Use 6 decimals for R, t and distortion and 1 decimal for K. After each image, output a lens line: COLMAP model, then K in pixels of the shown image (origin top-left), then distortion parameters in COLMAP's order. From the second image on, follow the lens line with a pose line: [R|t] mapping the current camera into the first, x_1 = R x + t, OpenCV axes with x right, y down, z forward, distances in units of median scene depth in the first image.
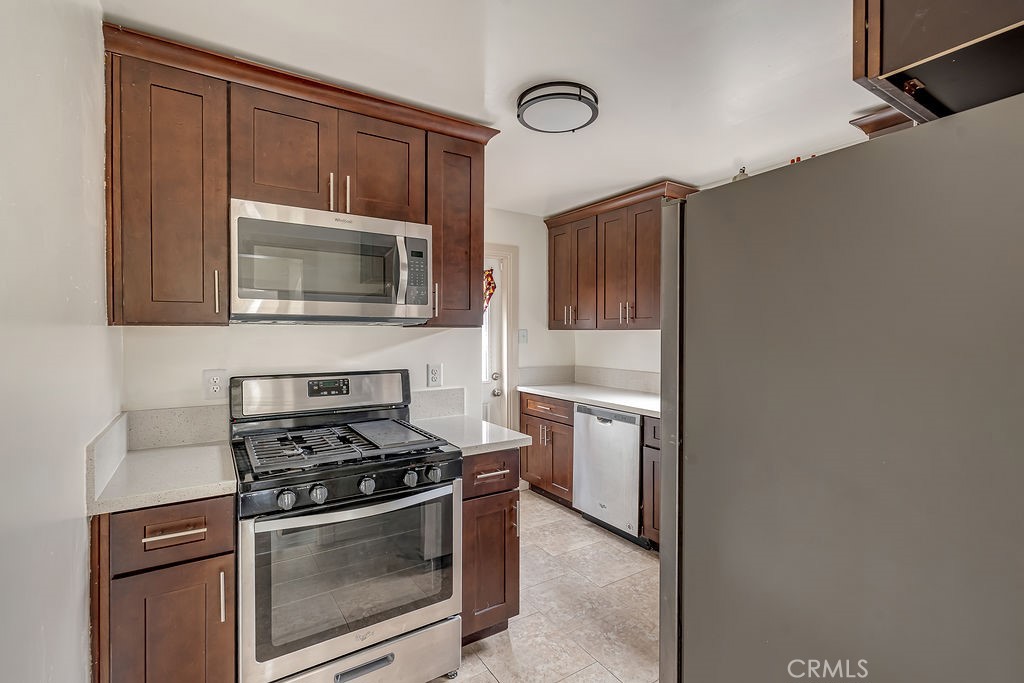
lens RADIAL K [[456.8, 0, 506.1], [0, 456.8, 337.8], [0, 0, 1]] dist [-0.005439, -0.000320]
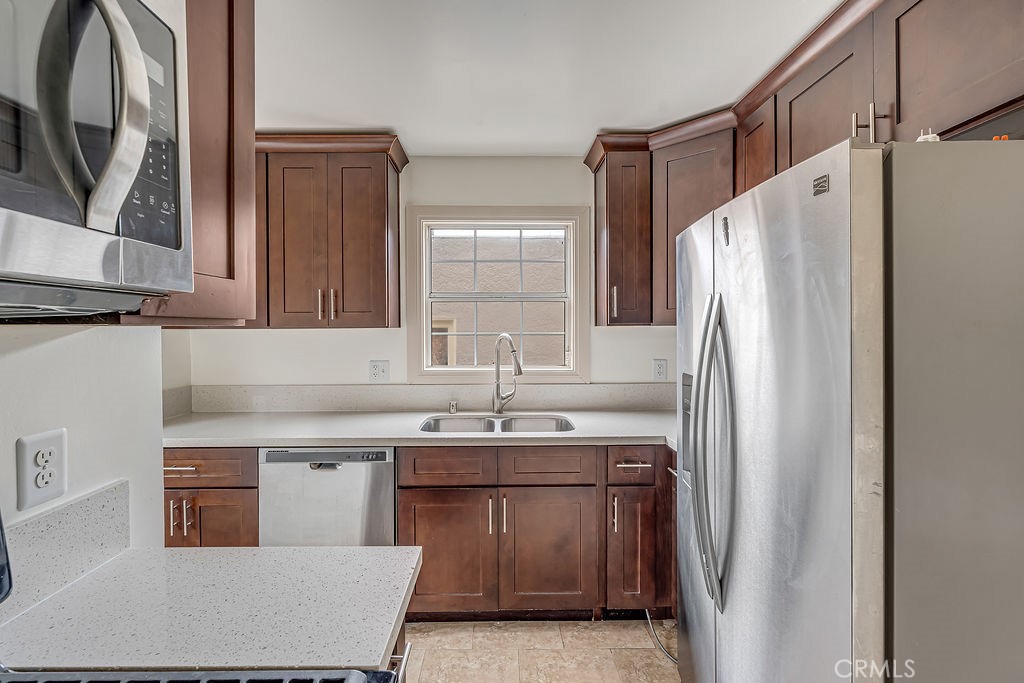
lens RADIAL K [[456.8, 0, 510.1], [0, 456.8, 333.3], [0, 0, 1]] dist [-0.005439, -0.000320]
pose [[0.545811, -0.011375, 0.837831, -0.176299], [0.017562, 0.999844, 0.002134, -0.007116], [-0.837724, 0.013549, 0.545926, 0.387139]]
